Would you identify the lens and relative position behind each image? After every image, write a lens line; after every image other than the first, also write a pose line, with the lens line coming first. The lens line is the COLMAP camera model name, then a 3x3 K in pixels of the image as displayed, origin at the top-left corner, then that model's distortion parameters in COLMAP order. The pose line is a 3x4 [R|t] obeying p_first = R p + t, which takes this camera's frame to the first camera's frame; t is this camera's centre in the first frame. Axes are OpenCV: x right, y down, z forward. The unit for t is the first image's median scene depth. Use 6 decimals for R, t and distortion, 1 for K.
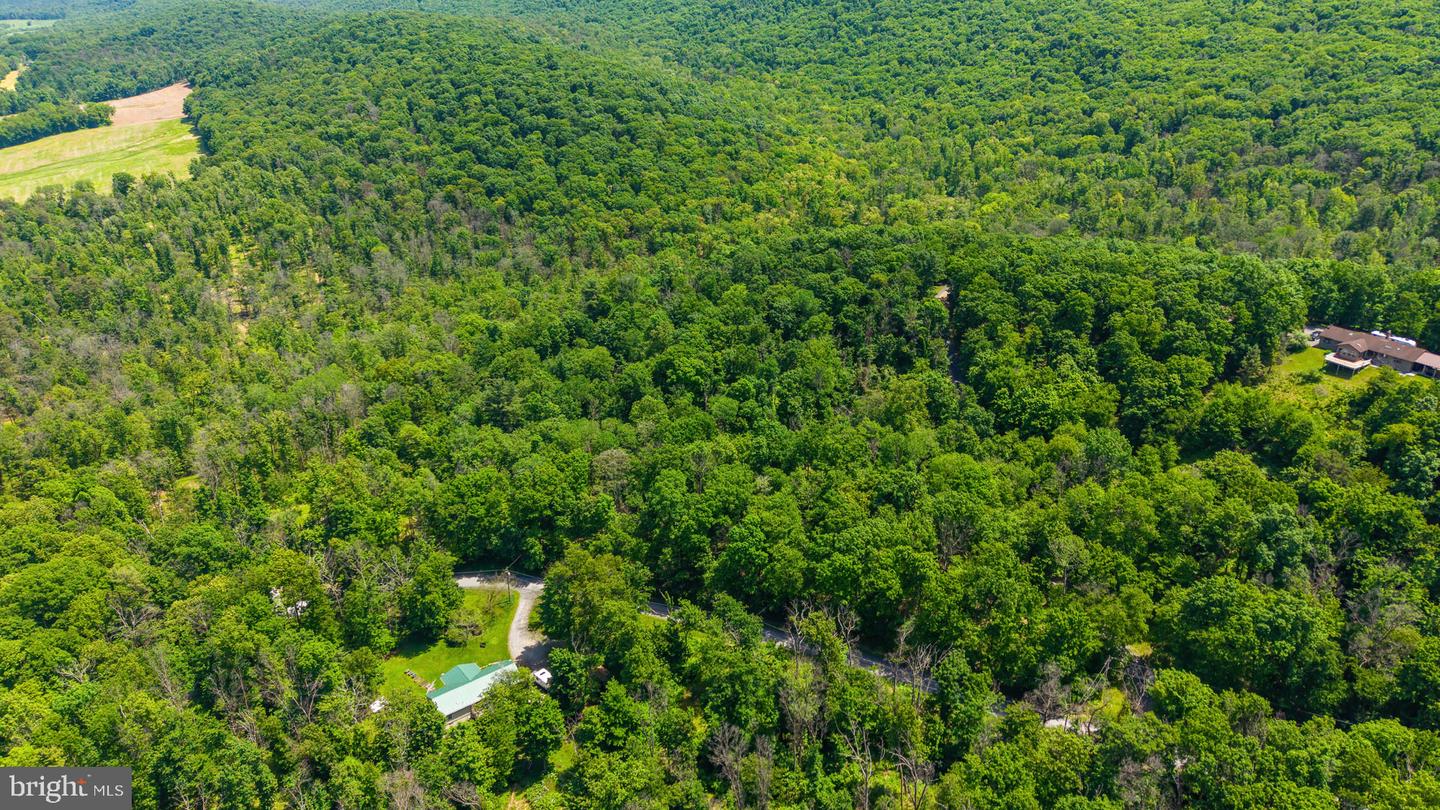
lens RADIAL K [[1007.9, 0, 720.0], [0, 1007.9, 405.0], [0, 0, 1]] dist [0.007247, -0.008343]
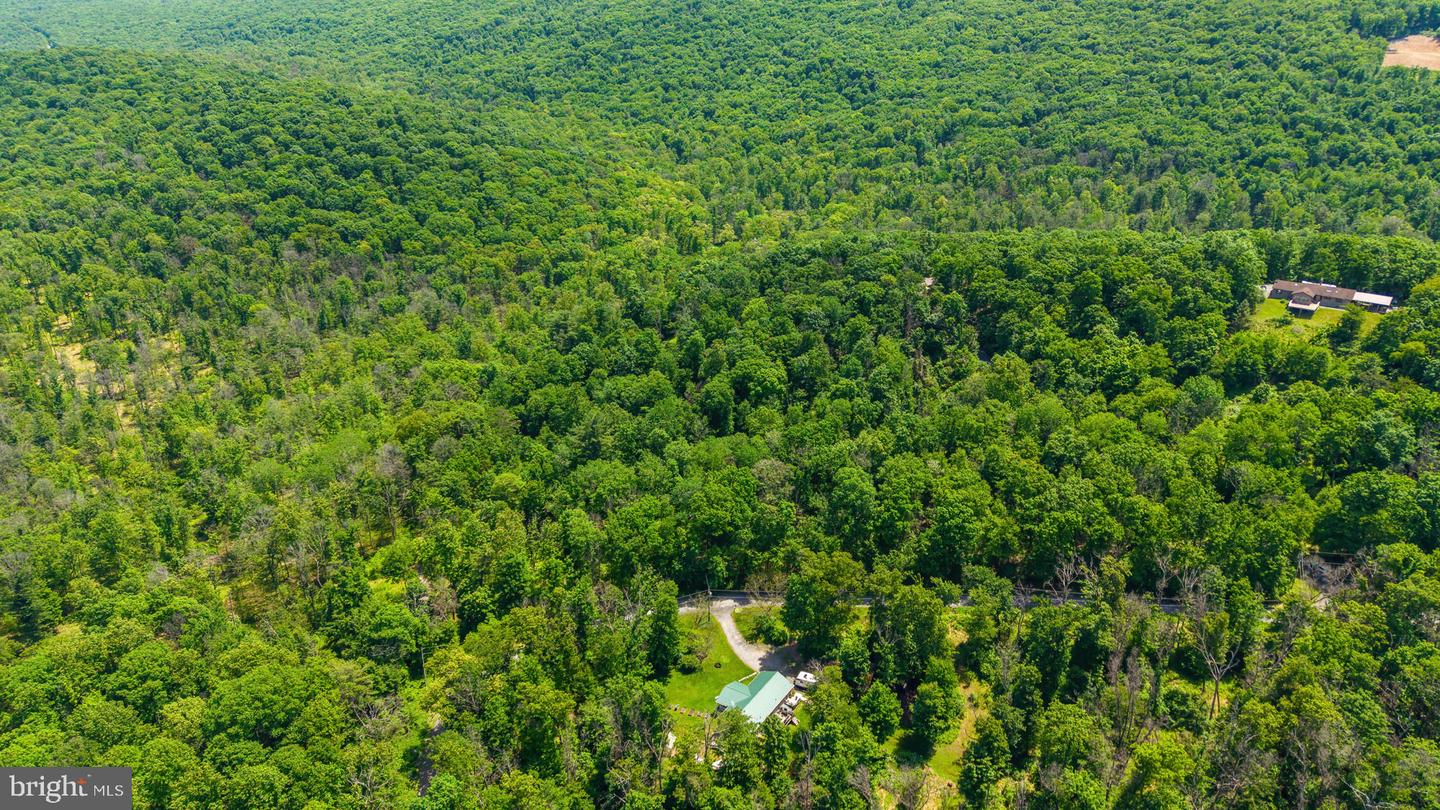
lens RADIAL K [[1007.9, 0, 720.0], [0, 1007.9, 405.0], [0, 0, 1]] dist [0.007247, -0.008343]
pose [[0.938183, -0.128801, 0.321284, -0.201551], [0.136803, 0.990595, -0.002356, -0.006743], [-0.317959, 0.046163, 0.946980, 0.012512]]
